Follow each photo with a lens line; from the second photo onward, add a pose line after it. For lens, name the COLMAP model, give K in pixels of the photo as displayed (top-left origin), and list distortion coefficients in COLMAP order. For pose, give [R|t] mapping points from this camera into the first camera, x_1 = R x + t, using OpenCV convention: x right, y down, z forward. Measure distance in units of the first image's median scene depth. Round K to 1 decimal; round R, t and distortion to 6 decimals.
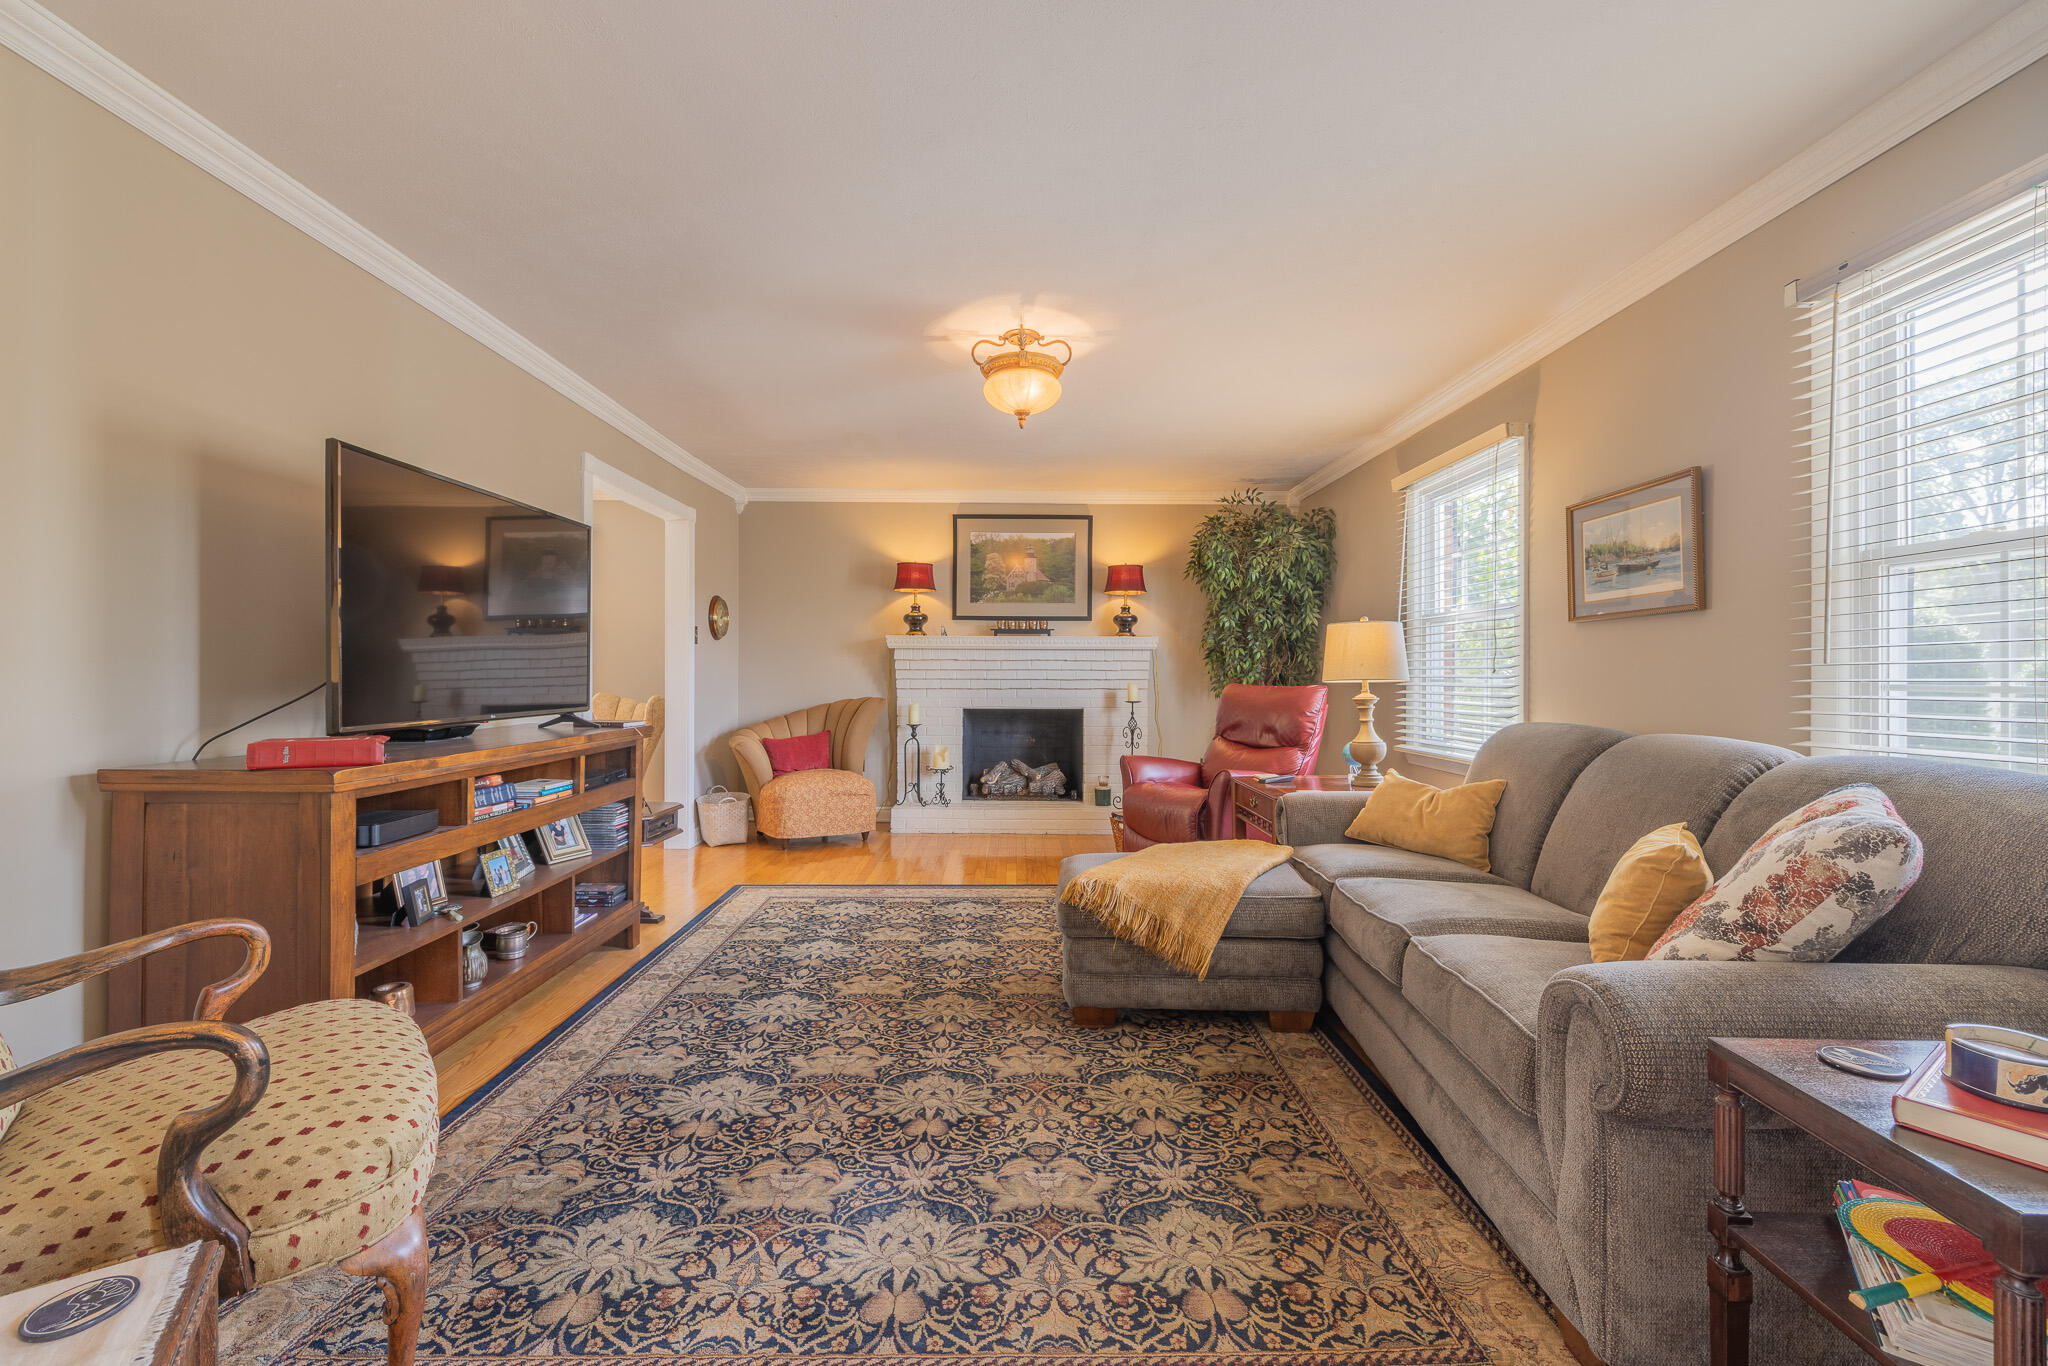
lens RADIAL K [[857.1, 0, 1025.7], [0, 857.1, 665.9], [0, 0, 1]] dist [-0.000530, 0.000238]
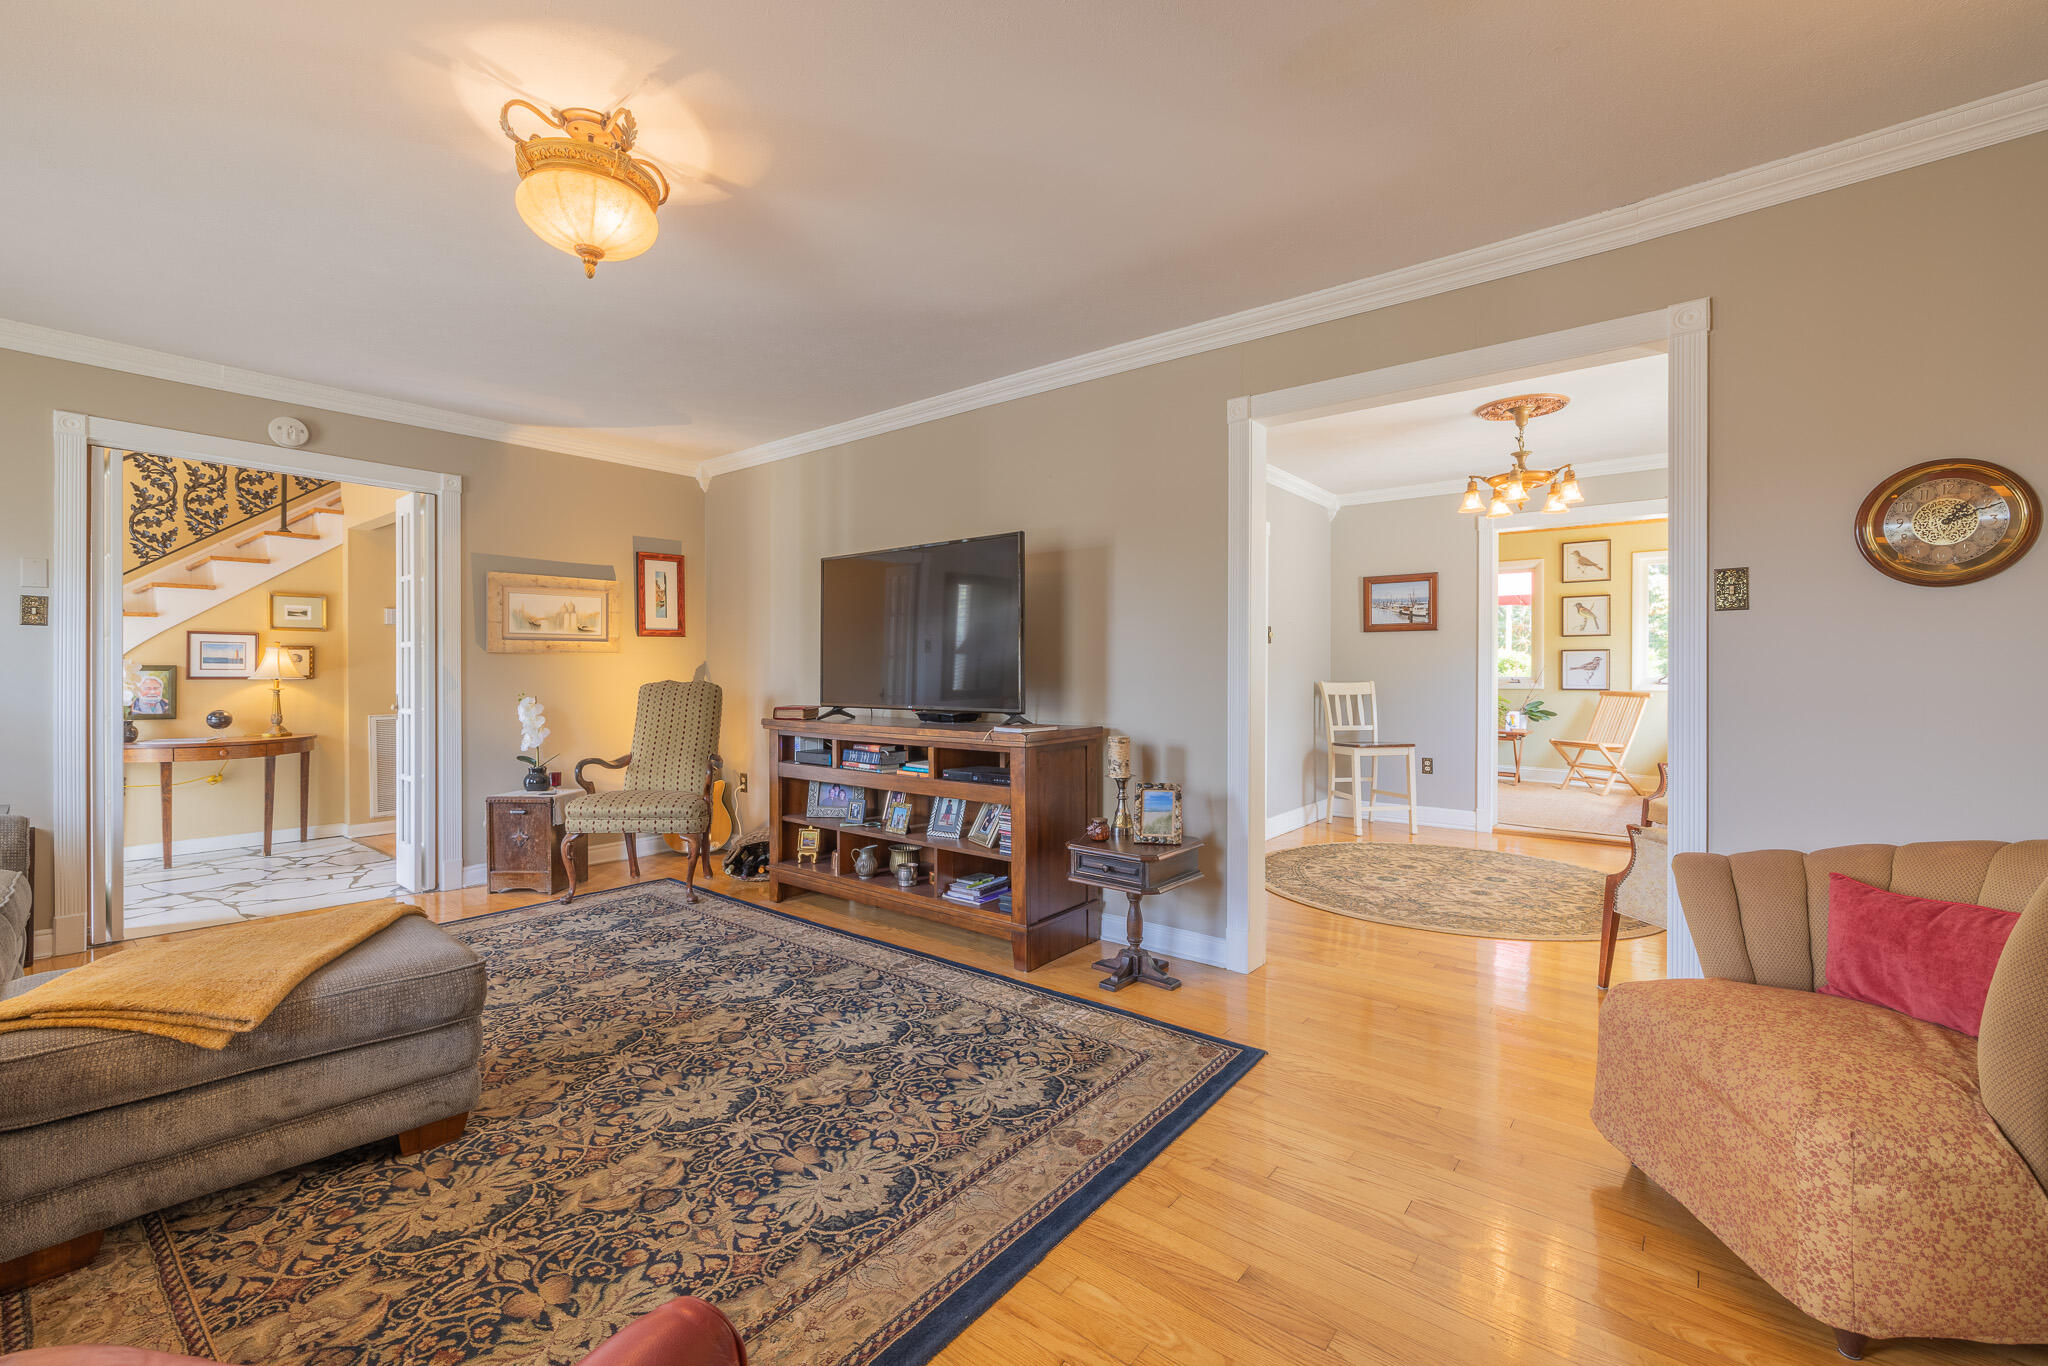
lens RADIAL K [[857.1, 0, 1017.9], [0, 857.1, 671.3], [0, 0, 1]] dist [-0.000530, 0.000238]
pose [[-0.645121, -0.006286, -0.764054, 0.329215], [0.004383, 0.999919, -0.011928, 0.017085], [0.764068, -0.011044, -0.645042, 2.020007]]
